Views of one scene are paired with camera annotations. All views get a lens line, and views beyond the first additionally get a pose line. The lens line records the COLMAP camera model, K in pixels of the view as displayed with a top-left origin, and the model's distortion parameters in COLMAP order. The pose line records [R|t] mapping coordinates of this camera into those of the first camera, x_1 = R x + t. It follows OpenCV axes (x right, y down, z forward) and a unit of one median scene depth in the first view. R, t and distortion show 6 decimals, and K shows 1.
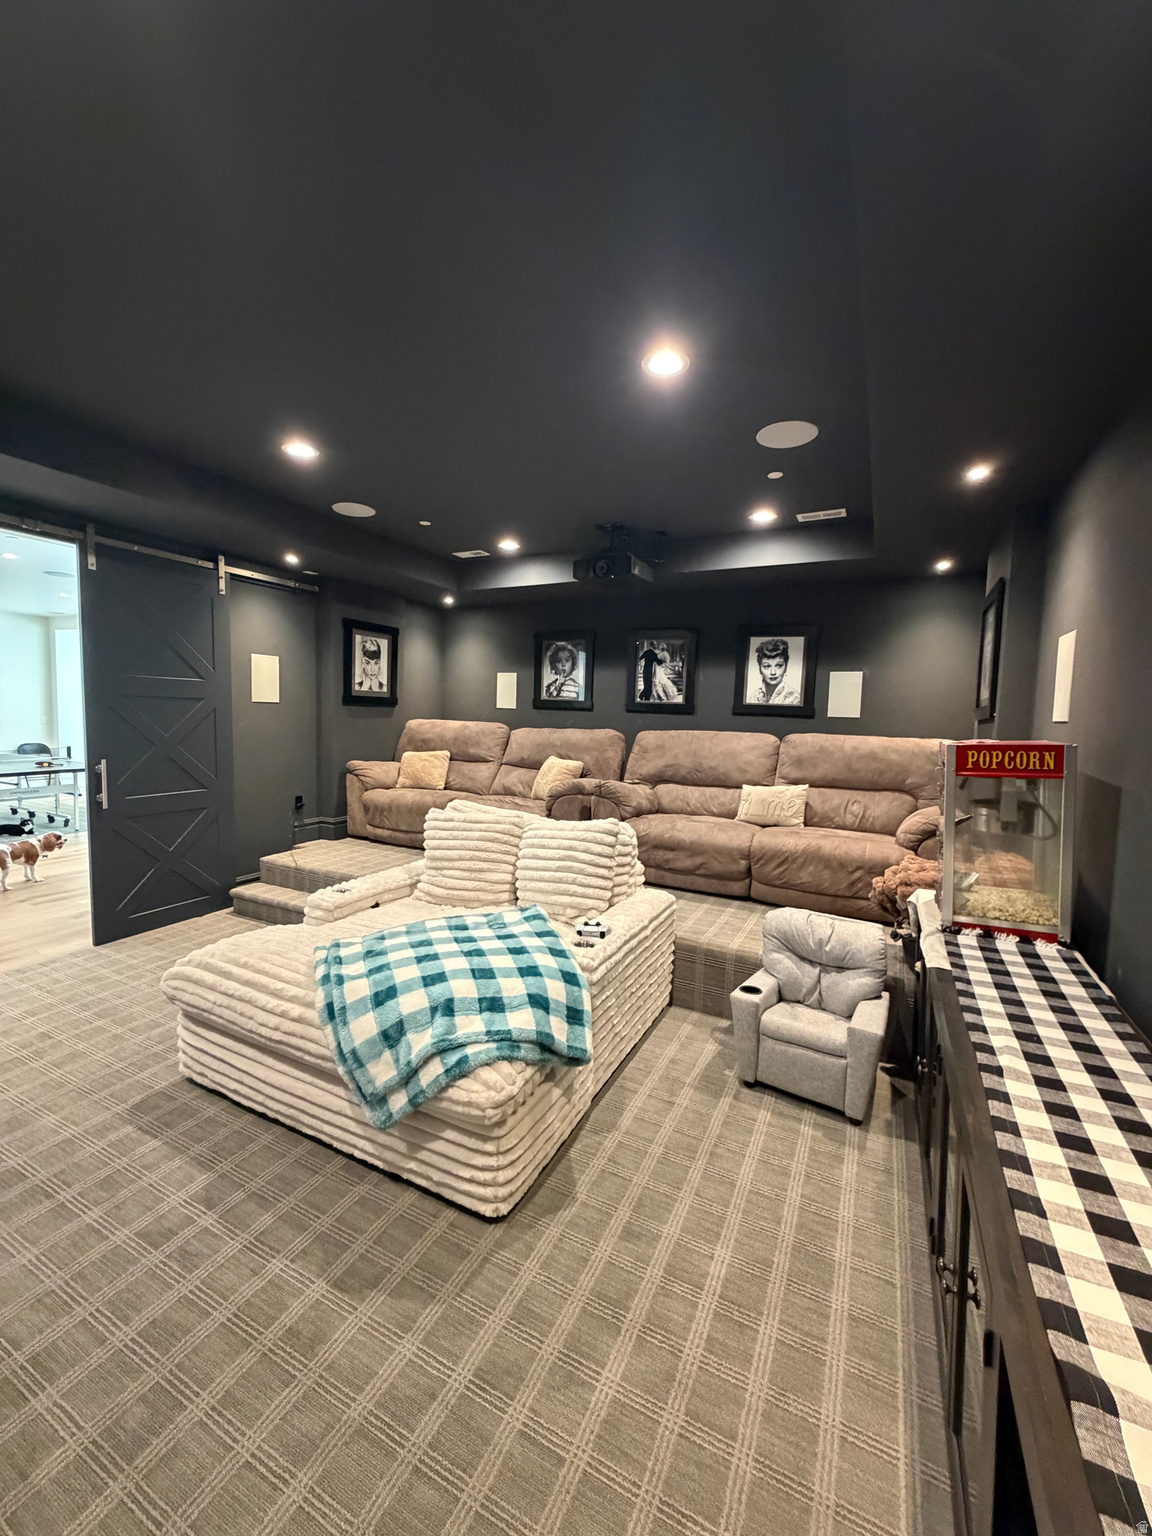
lens RADIAL K [[613.1, 0, 574.4], [0, 613.1, 761.6], [0, 0, 1]] dist [-0.000629, 0.000603]
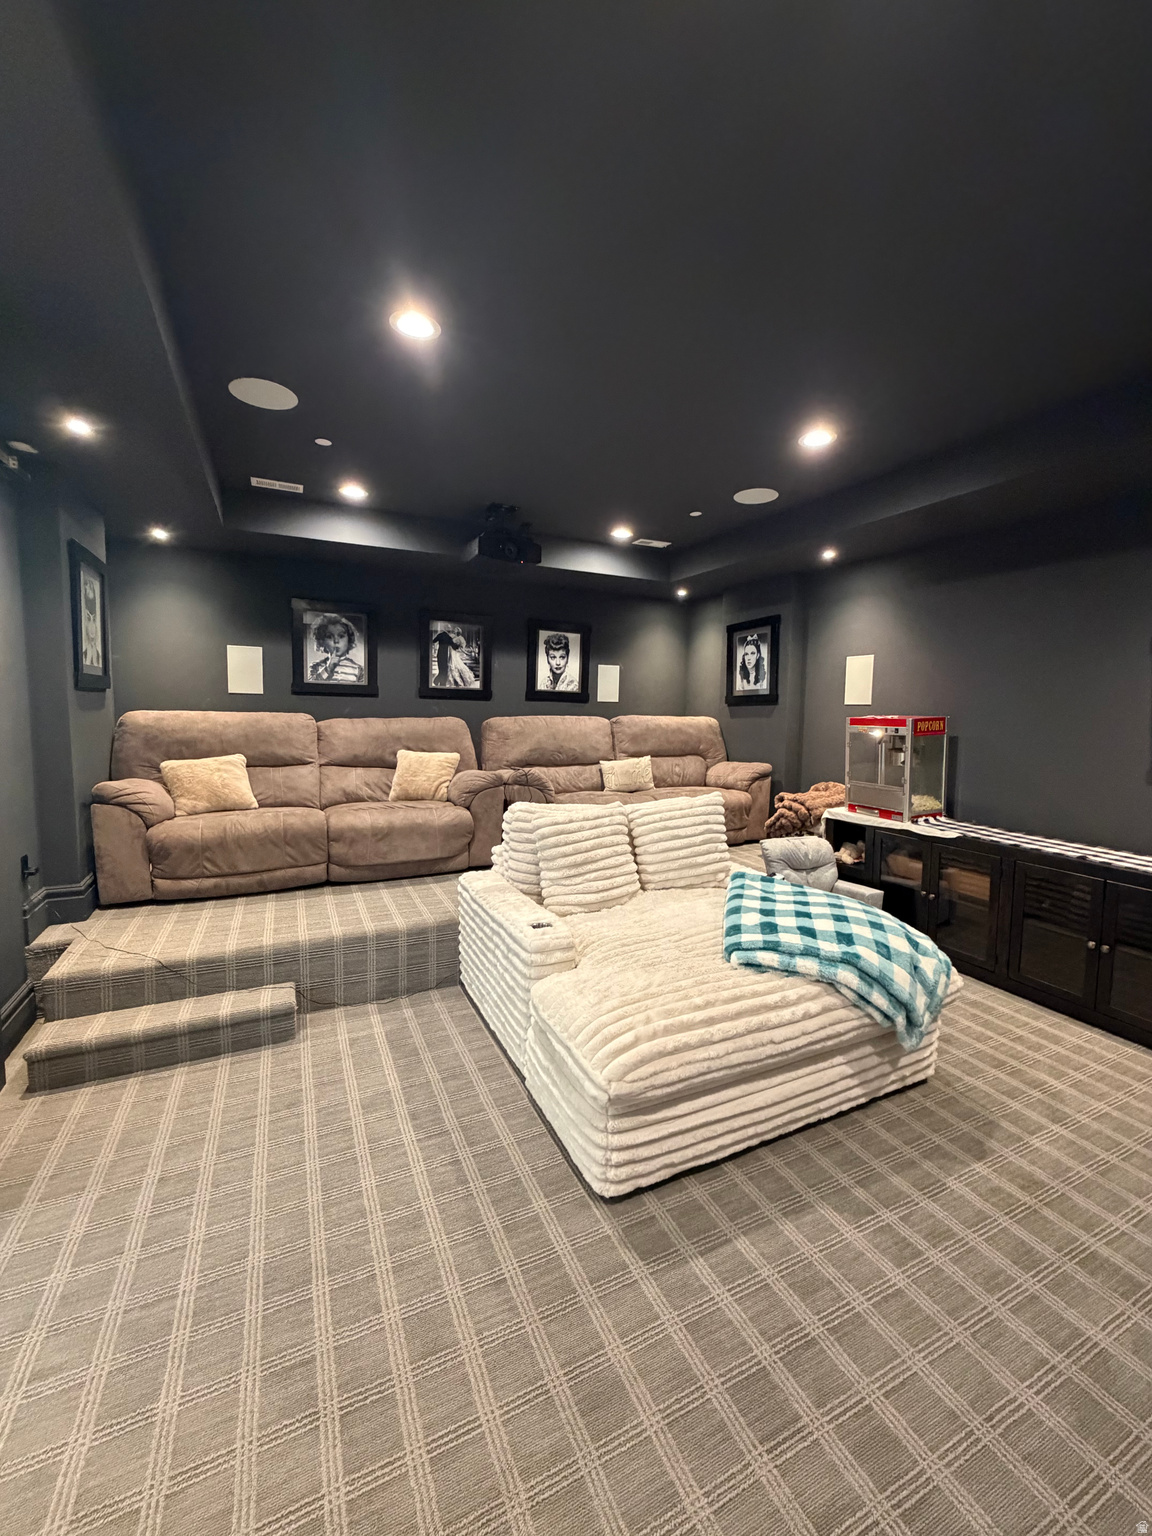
lens RADIAL K [[613.1, 0, 574.7], [0, 613.1, 762.4], [0, 0, 1]] dist [-0.000629, 0.000603]
pose [[0.610730, -0.088638, 0.786862, -0.720454], [0.062857, 0.996006, 0.063411, -0.038994], [-0.789340, 0.010733, 0.613863, 0.343714]]
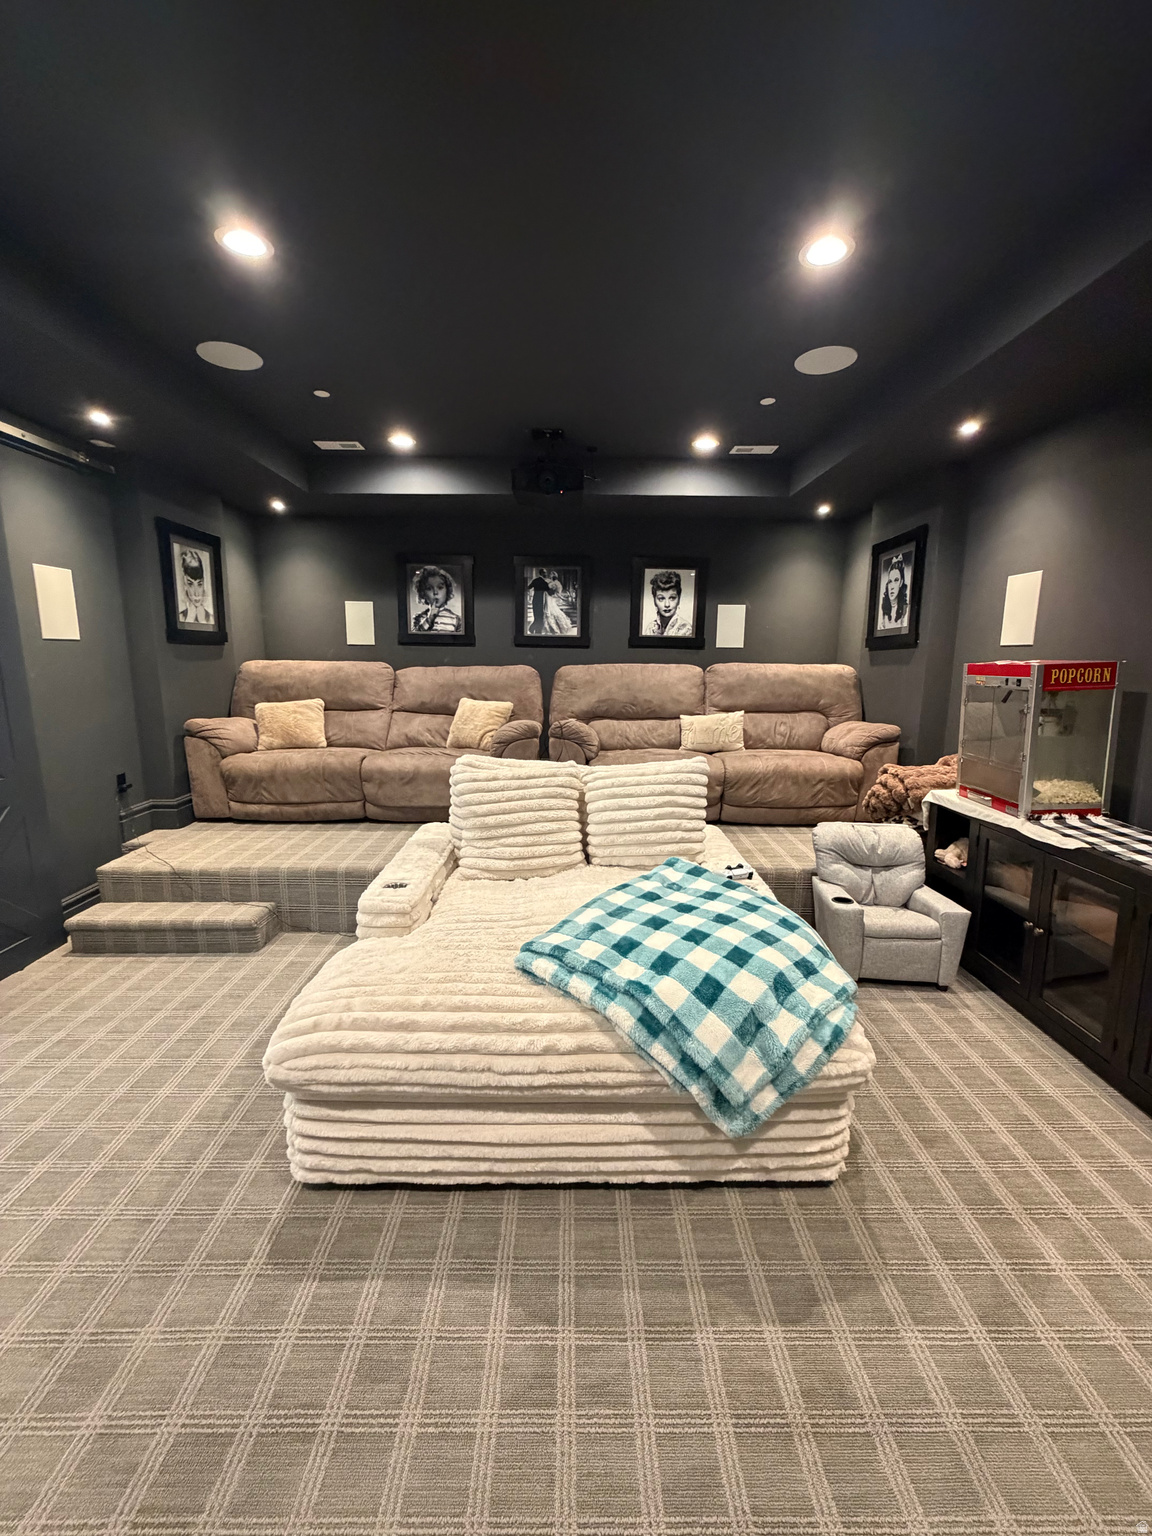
lens RADIAL K [[613.1, 0, 574.4], [0, 613.1, 762.4], [0, 0, 1]] dist [-0.000629, 0.000603]
pose [[0.889355, -0.100506, 0.446034, -0.375274], [0.054002, 0.991802, 0.115811, -0.013388], [-0.454018, -0.078911, 0.887491, 0.171721]]
